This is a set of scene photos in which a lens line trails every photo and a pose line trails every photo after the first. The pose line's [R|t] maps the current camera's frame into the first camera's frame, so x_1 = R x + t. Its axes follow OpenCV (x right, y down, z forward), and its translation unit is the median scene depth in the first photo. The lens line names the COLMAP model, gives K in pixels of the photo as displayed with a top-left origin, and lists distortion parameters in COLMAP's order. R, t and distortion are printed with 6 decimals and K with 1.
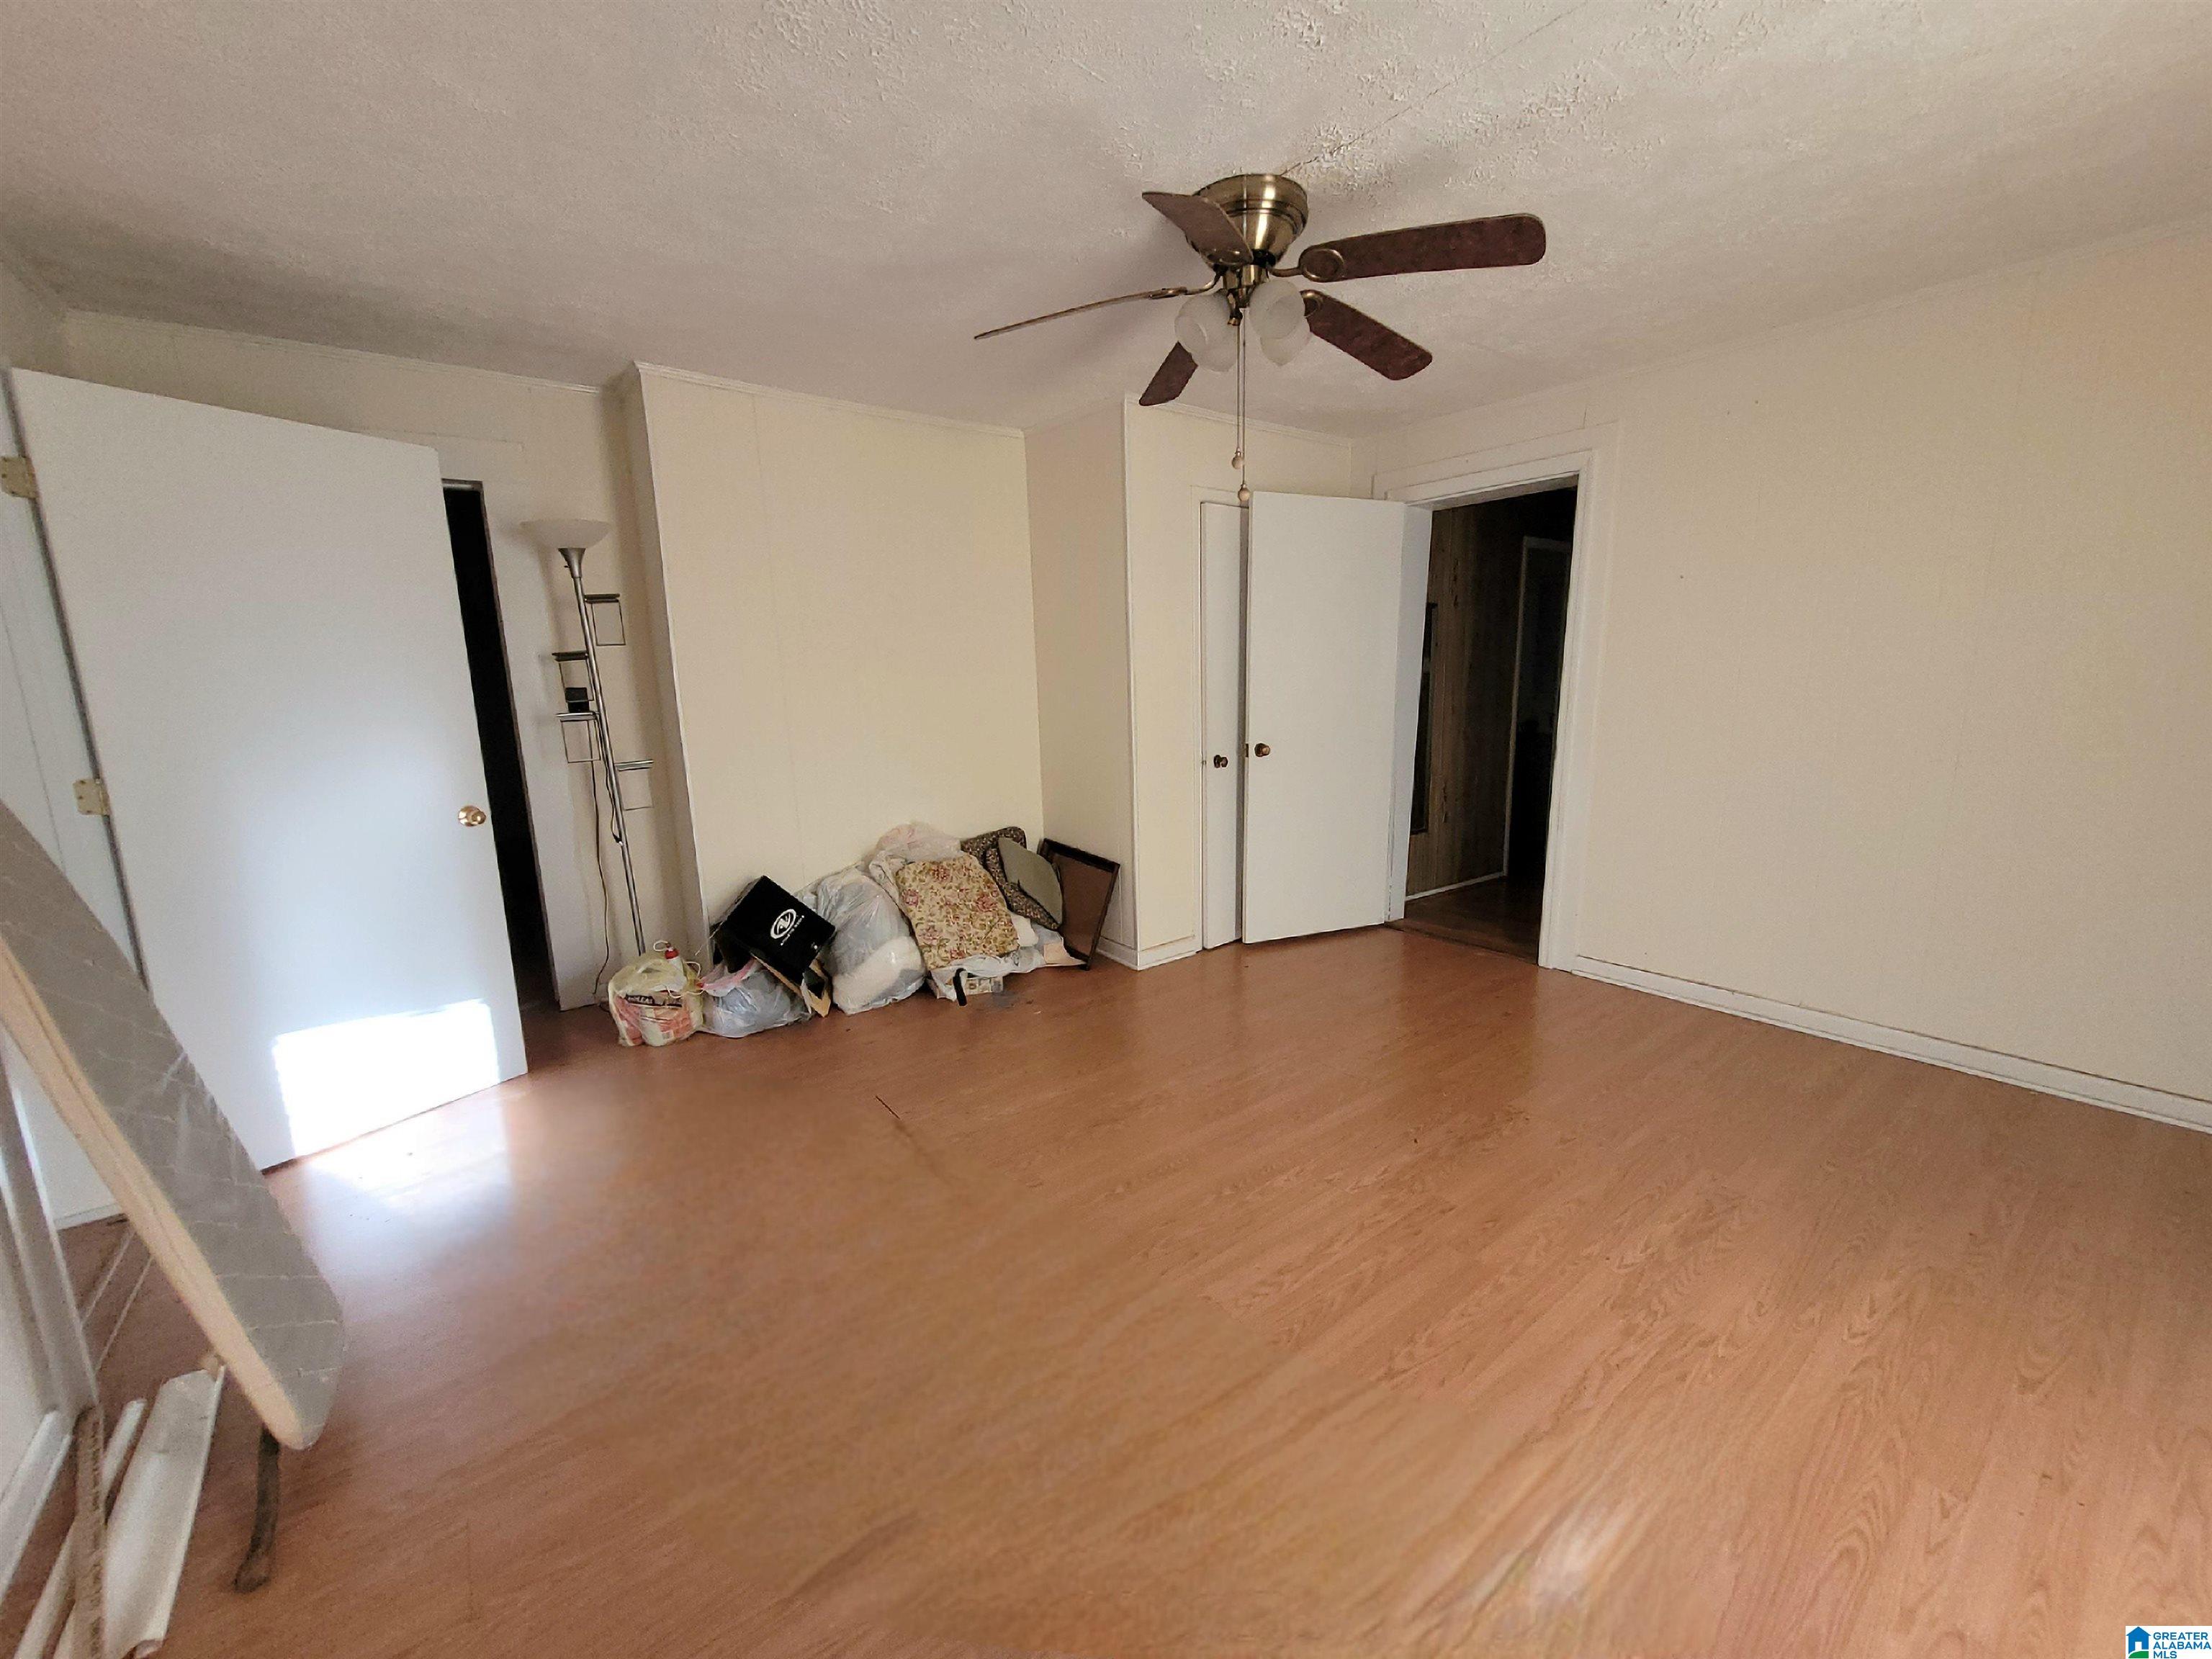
lens RADIAL K [[851.8, 0, 1110.1], [0, 851.8, 835.2], [0, 0, 1]] dist [-0.001705, 0.002464]
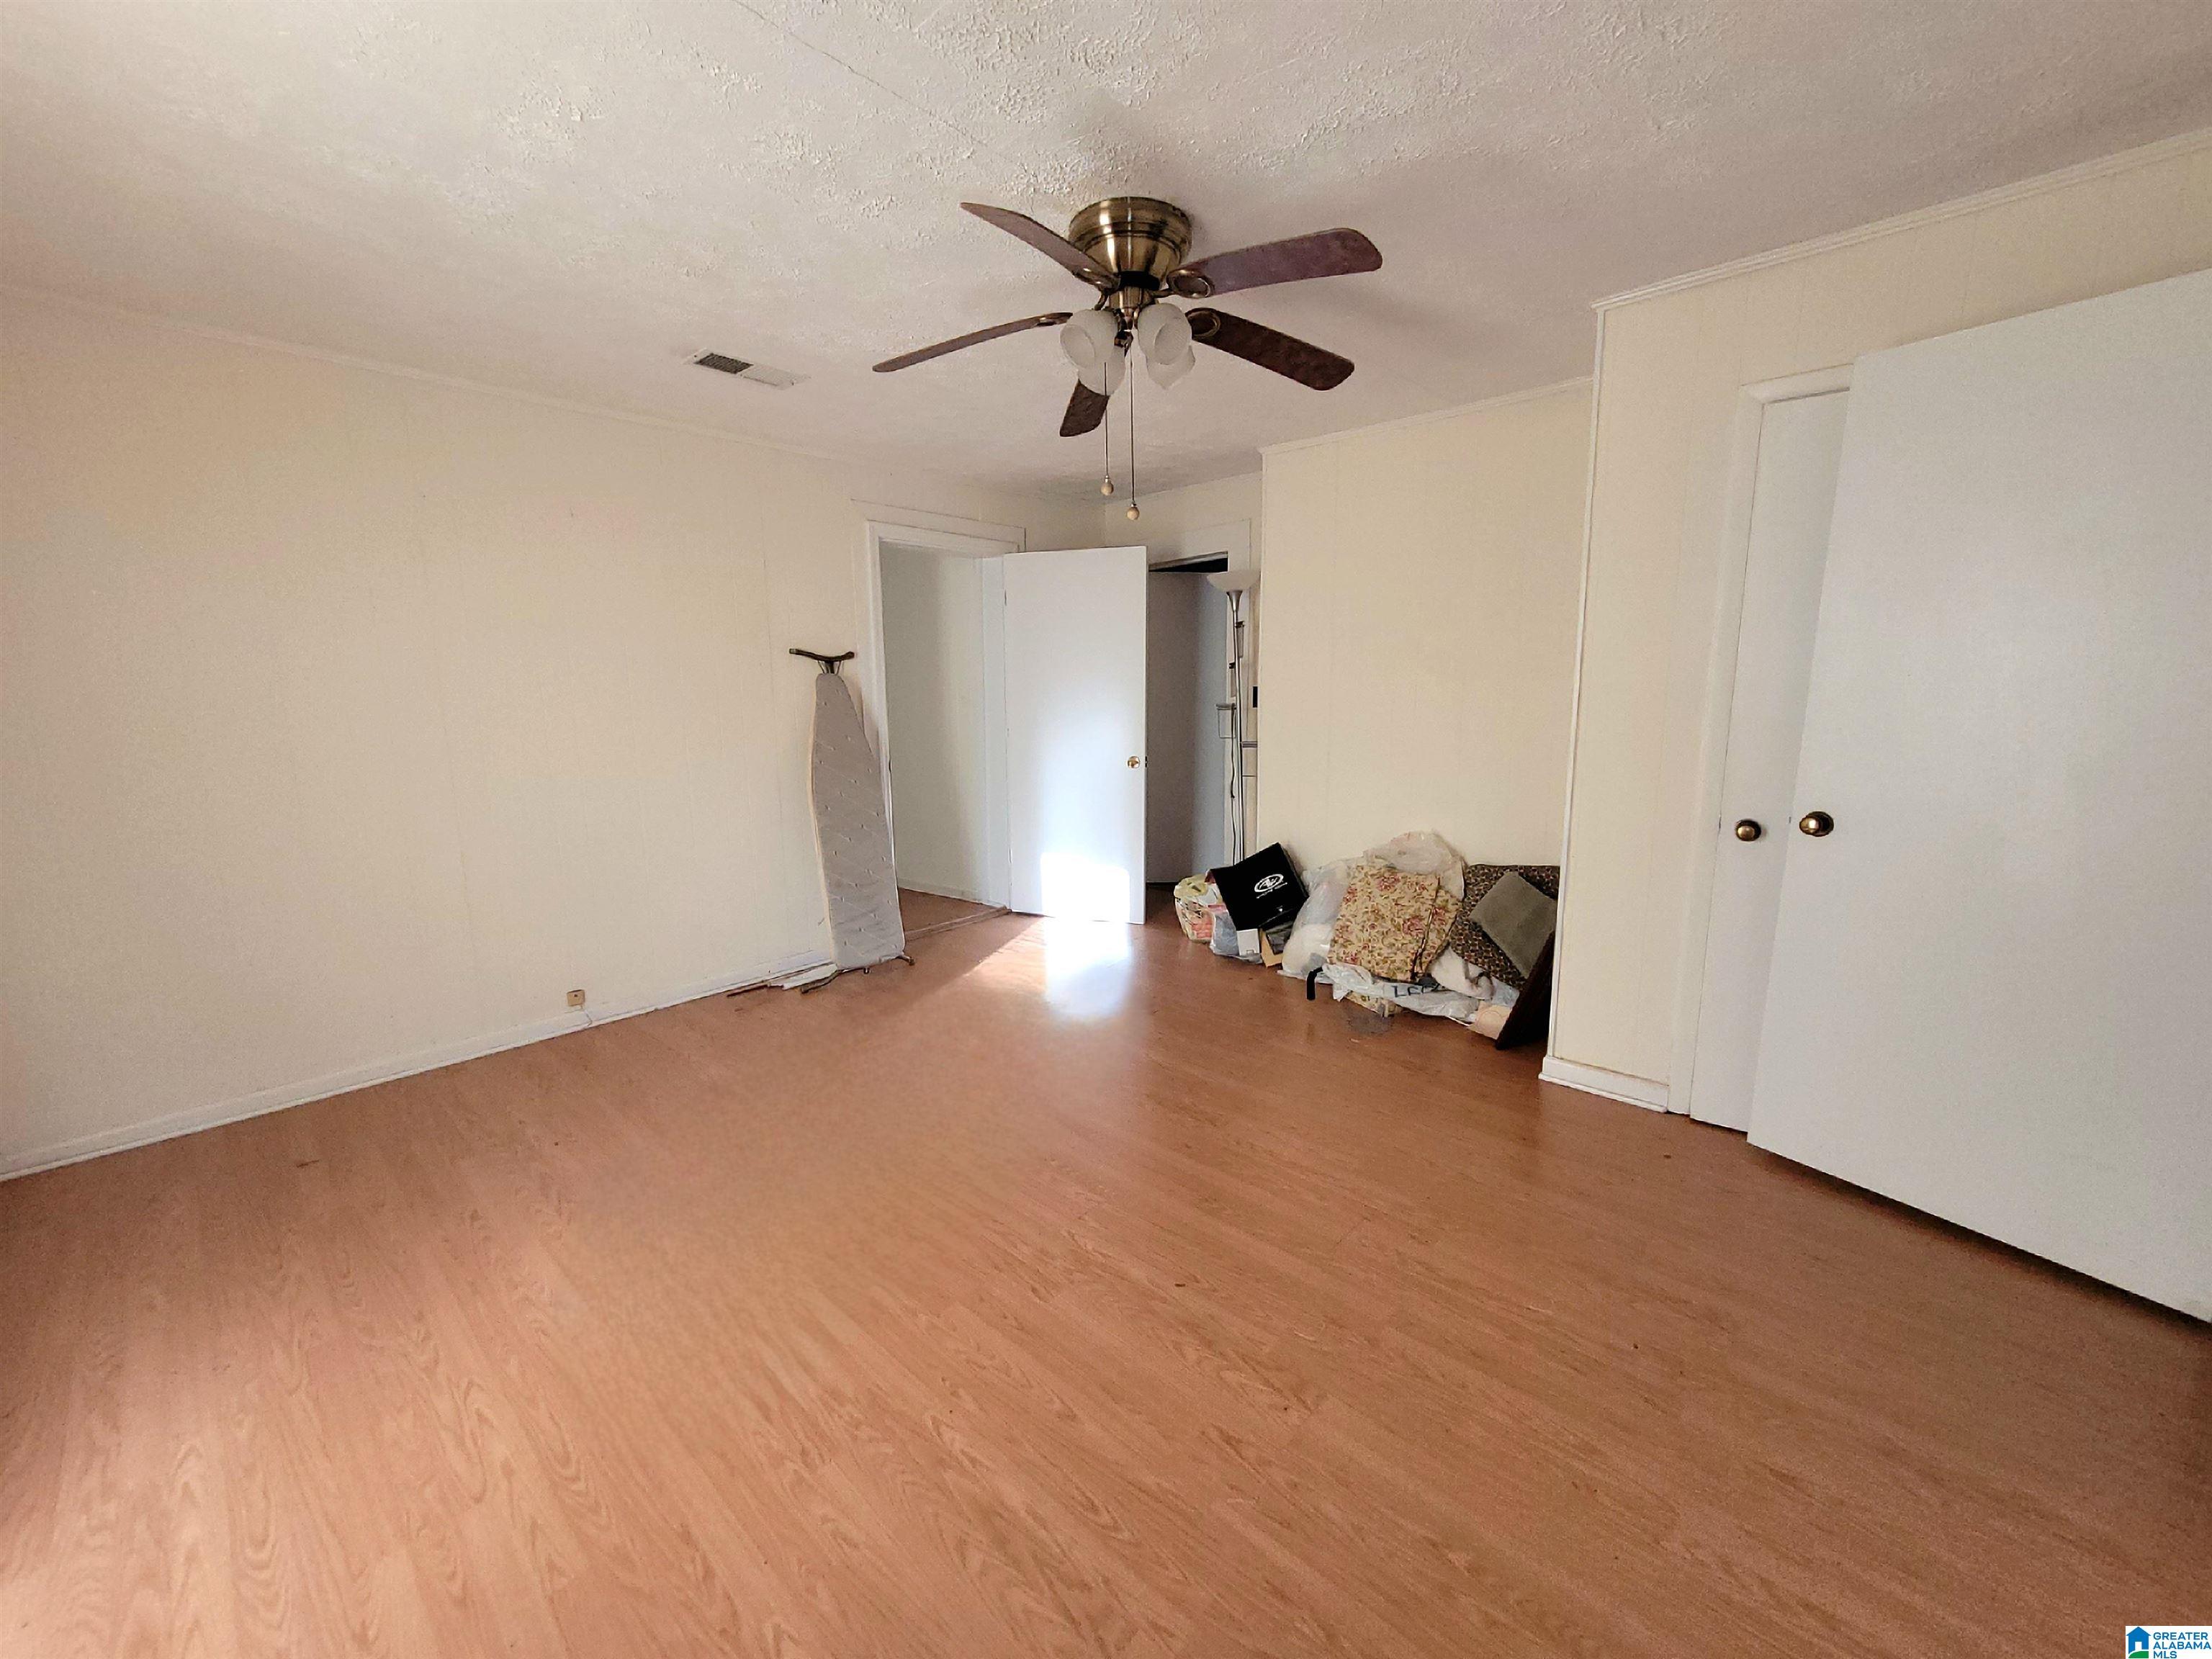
lens RADIAL K [[851.8, 0, 1110.1], [0, 851.8, 835.2], [0, 0, 1]] dist [-0.001705, 0.002464]
pose [[0.191382, 0.193025, -0.962348, 1.278892], [-0.178799, 0.970922, 0.159187, -0.202692], [0.965093, 0.141601, 0.220330, 0.872136]]
